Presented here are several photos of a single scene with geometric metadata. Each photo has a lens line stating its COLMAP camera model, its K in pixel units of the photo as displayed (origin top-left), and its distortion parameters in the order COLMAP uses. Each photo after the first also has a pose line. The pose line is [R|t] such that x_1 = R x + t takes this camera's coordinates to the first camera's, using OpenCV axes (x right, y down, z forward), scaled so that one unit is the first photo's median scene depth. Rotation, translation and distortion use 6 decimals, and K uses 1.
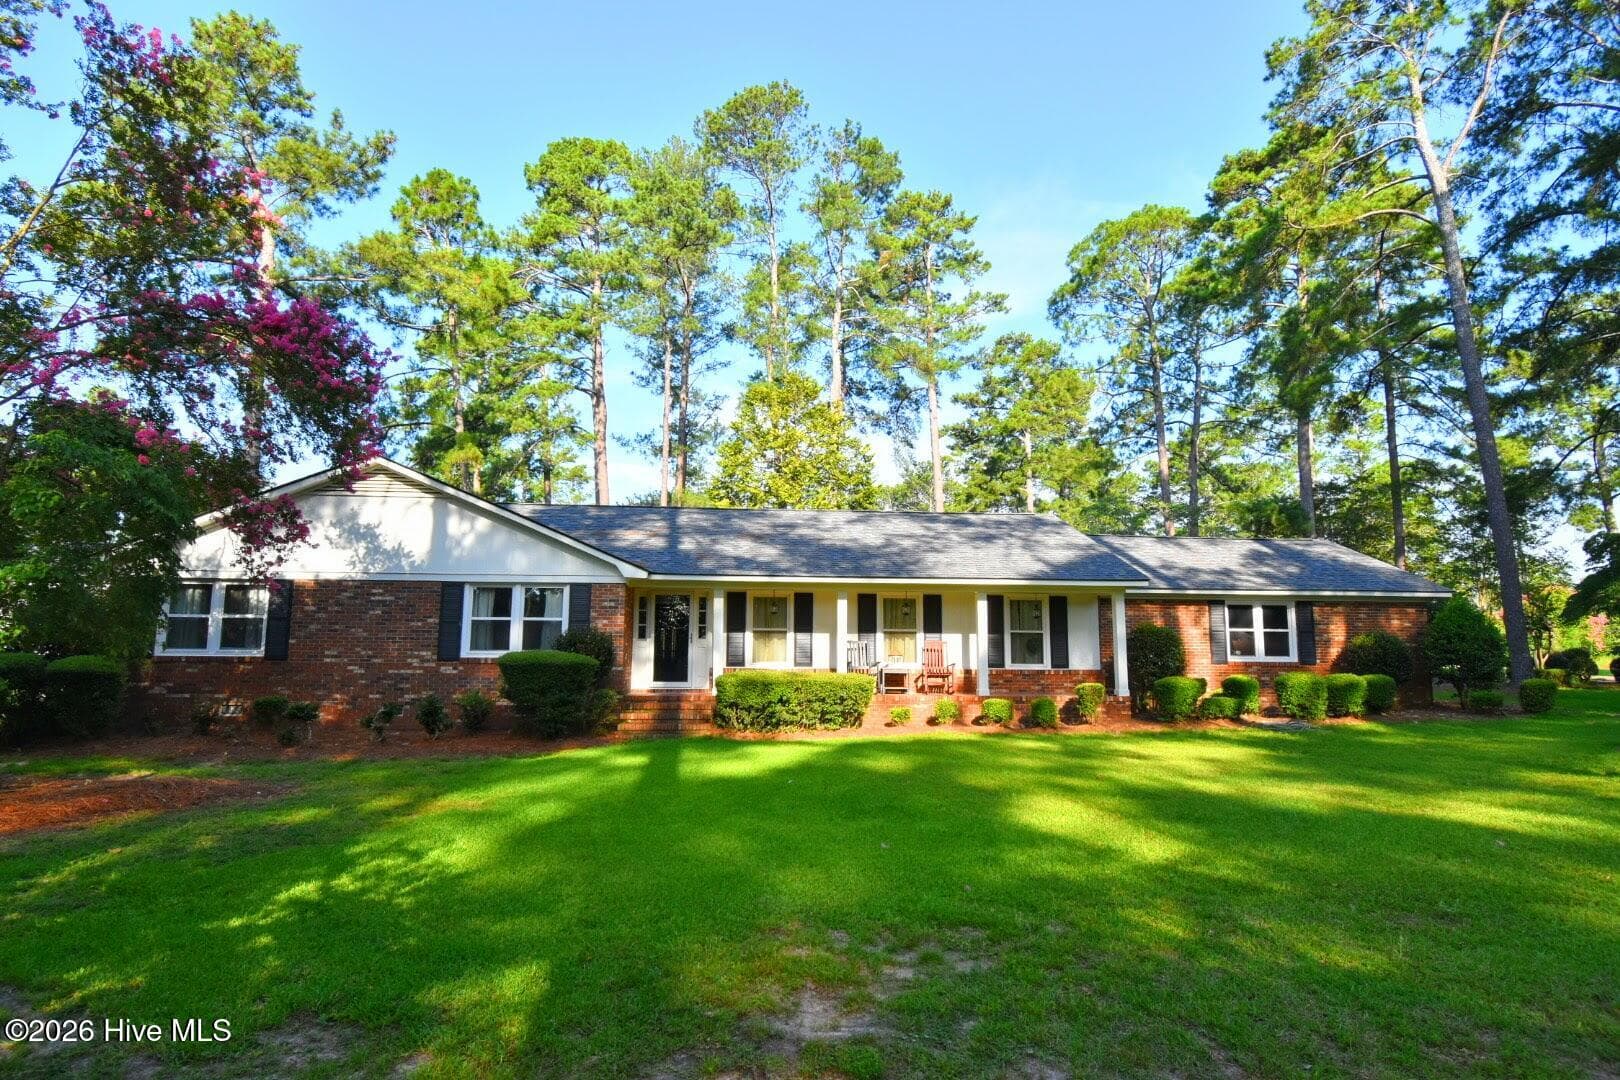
lens RADIAL K [[877.9, 0, 813.8], [0, 877.9, 546.5], [0, 0, 1]] dist [0.000589, -0.011081]
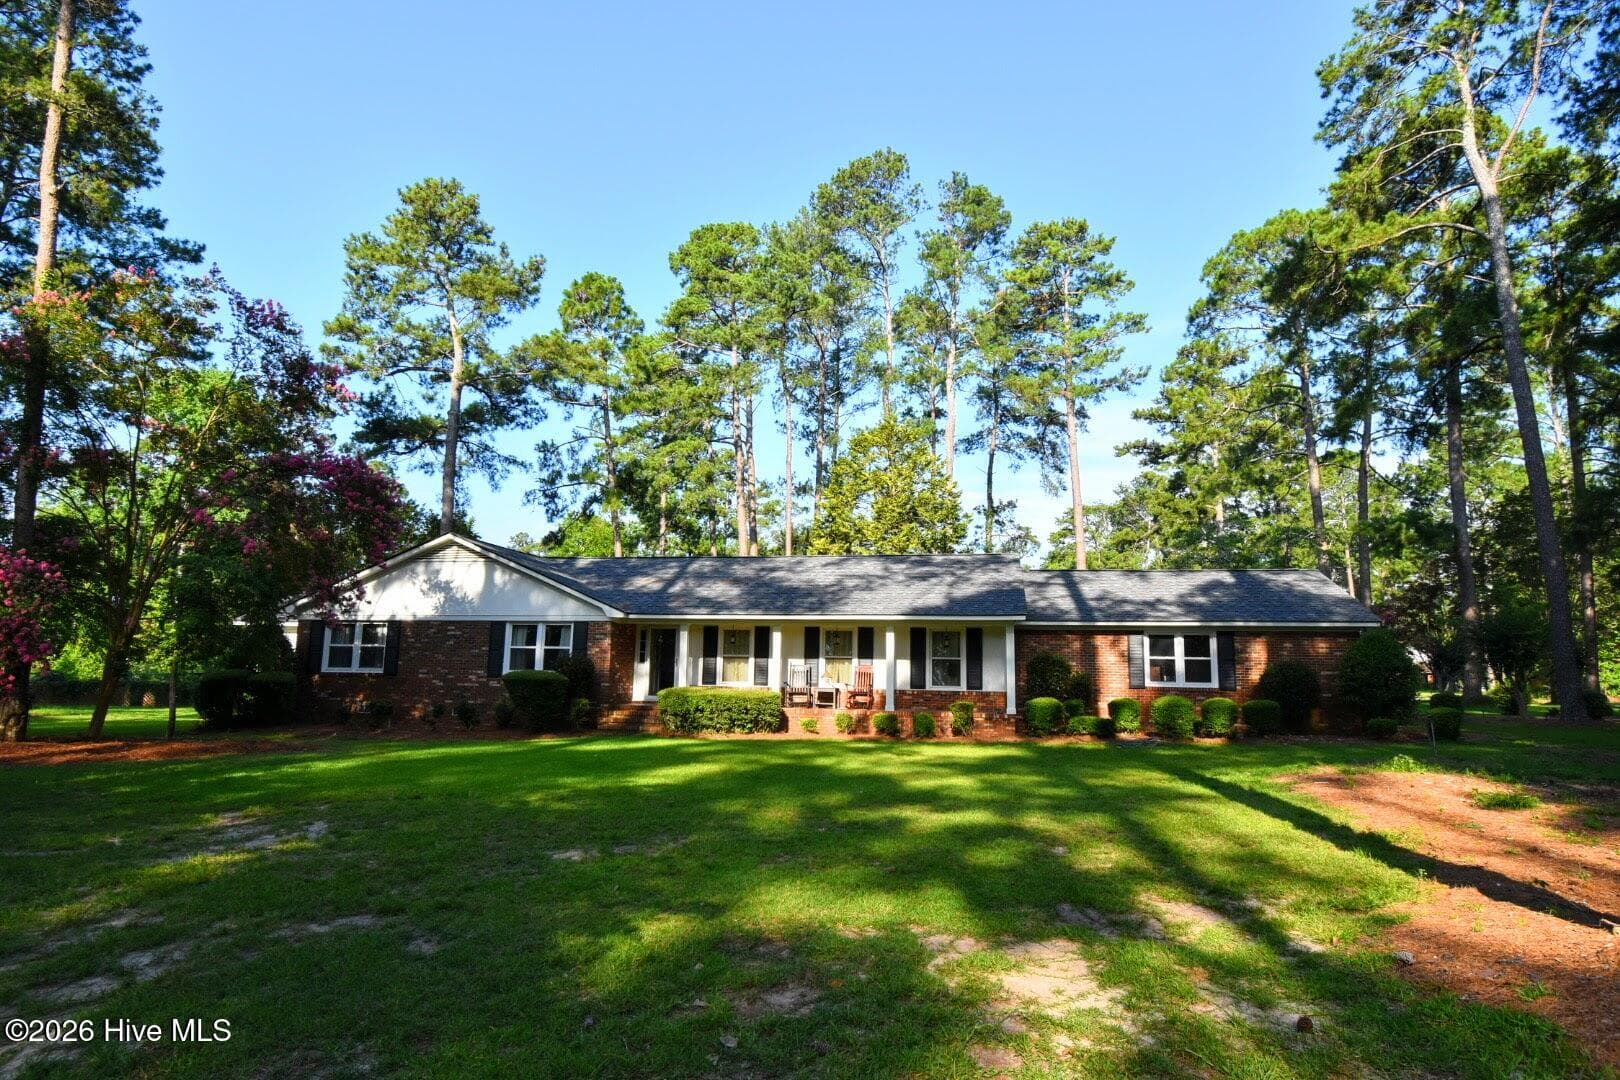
lens RADIAL K [[877.9, 0, 797.6], [0, 877.9, 556.1], [0, 0, 1]] dist [0.000589, -0.011081]
pose [[0.961155, -0.026818, -0.274704, 0.355157], [0.022650, 0.999575, -0.018332, -0.021234], [0.275079, 0.011398, 0.961354, -0.177067]]
